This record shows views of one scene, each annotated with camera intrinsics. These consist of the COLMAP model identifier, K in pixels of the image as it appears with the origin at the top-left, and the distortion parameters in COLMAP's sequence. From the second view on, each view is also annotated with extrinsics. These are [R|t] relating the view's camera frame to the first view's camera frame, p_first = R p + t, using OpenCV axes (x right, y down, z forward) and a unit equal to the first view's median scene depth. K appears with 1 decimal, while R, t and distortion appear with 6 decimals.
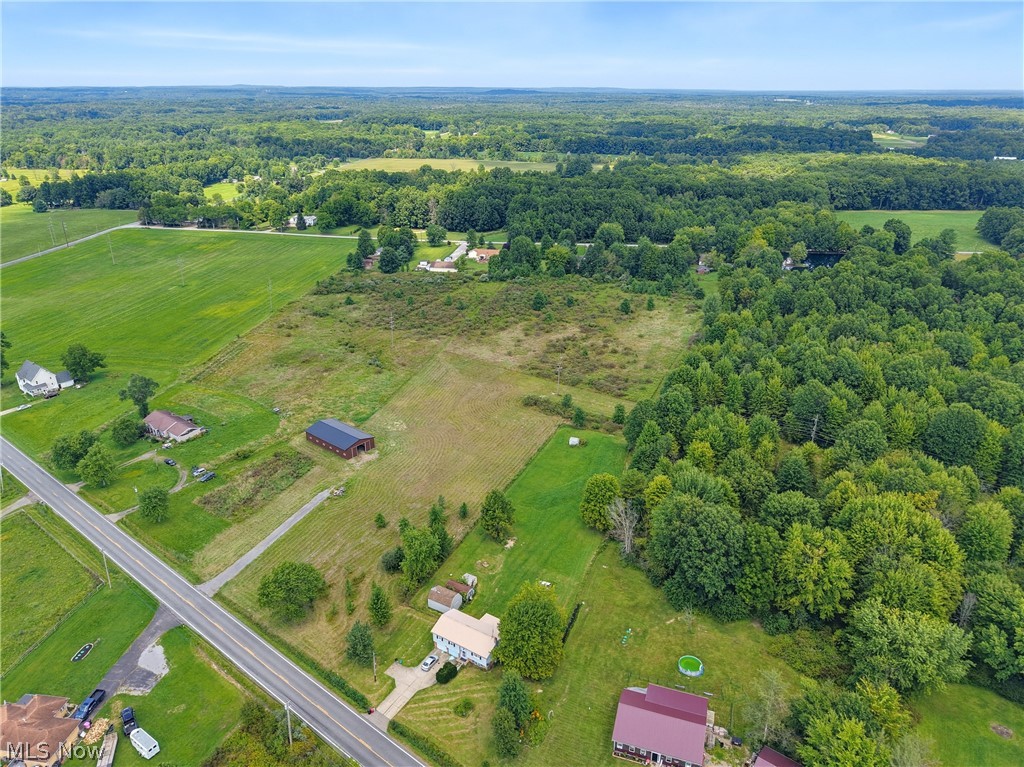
lens RADIAL K [[692.0, 0, 512.0], [0, 692.0, 383.5], [0, 0, 1]] dist [-0.001063, -0.002147]
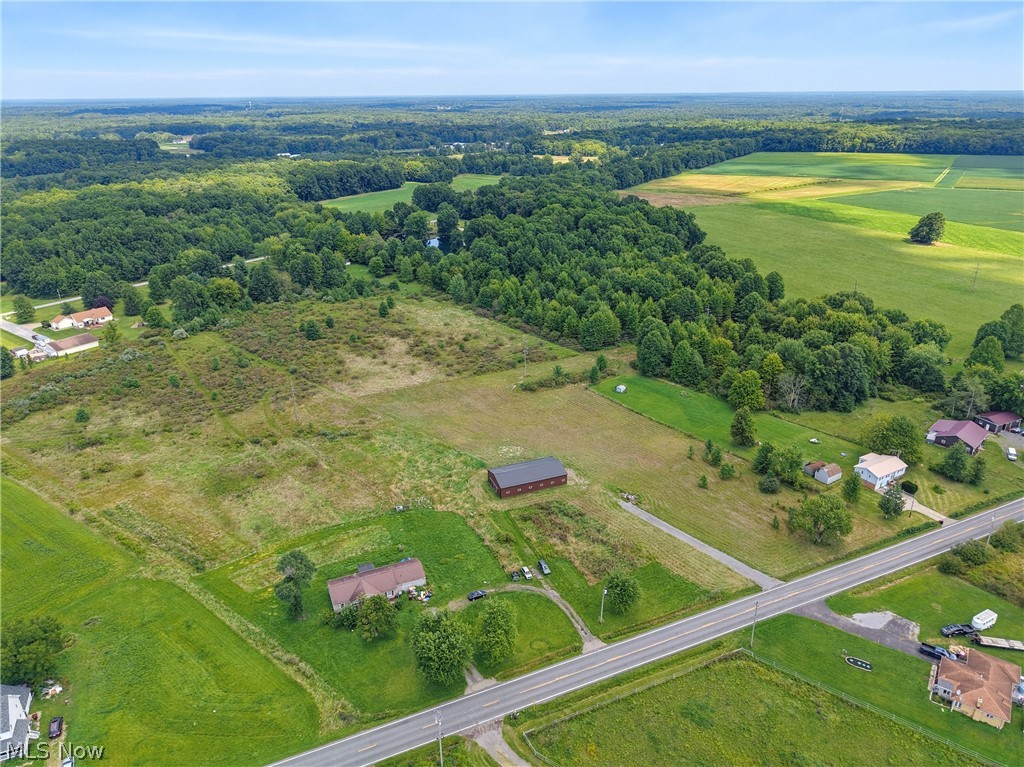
lens RADIAL K [[692.0, 0, 512.0], [0, 692.0, 383.5], [0, 0, 1]] dist [-0.001063, -0.002147]
pose [[0.472846, -0.344025, 0.811211, -1.222815], [0.353305, 0.917410, 0.183126, -0.265013], [-0.807213, 0.200014, 0.555339, 0.626183]]
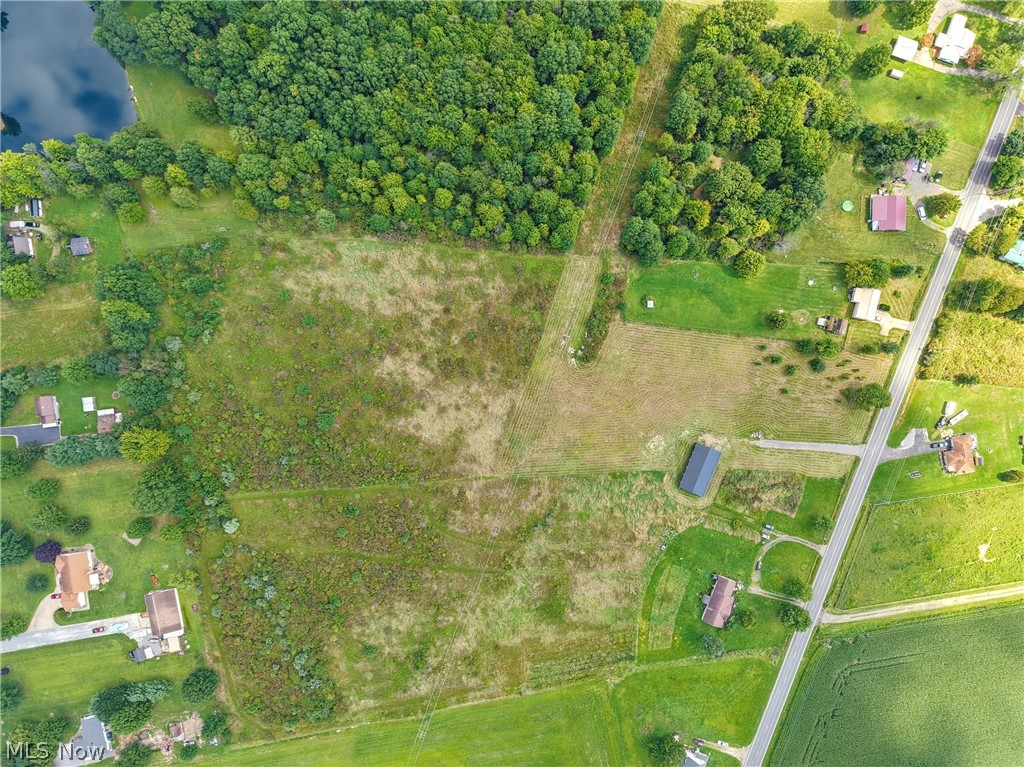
lens RADIAL K [[692.0, 0, 512.0], [0, 692.0, 383.5], [0, 0, 1]] dist [-0.001063, -0.002147]
pose [[-0.304155, -0.952616, -0.003527, 0.037198], [0.375874, -0.123411, 0.918416, -1.654262], [-0.875334, 0.278015, 0.395599, 0.948194]]
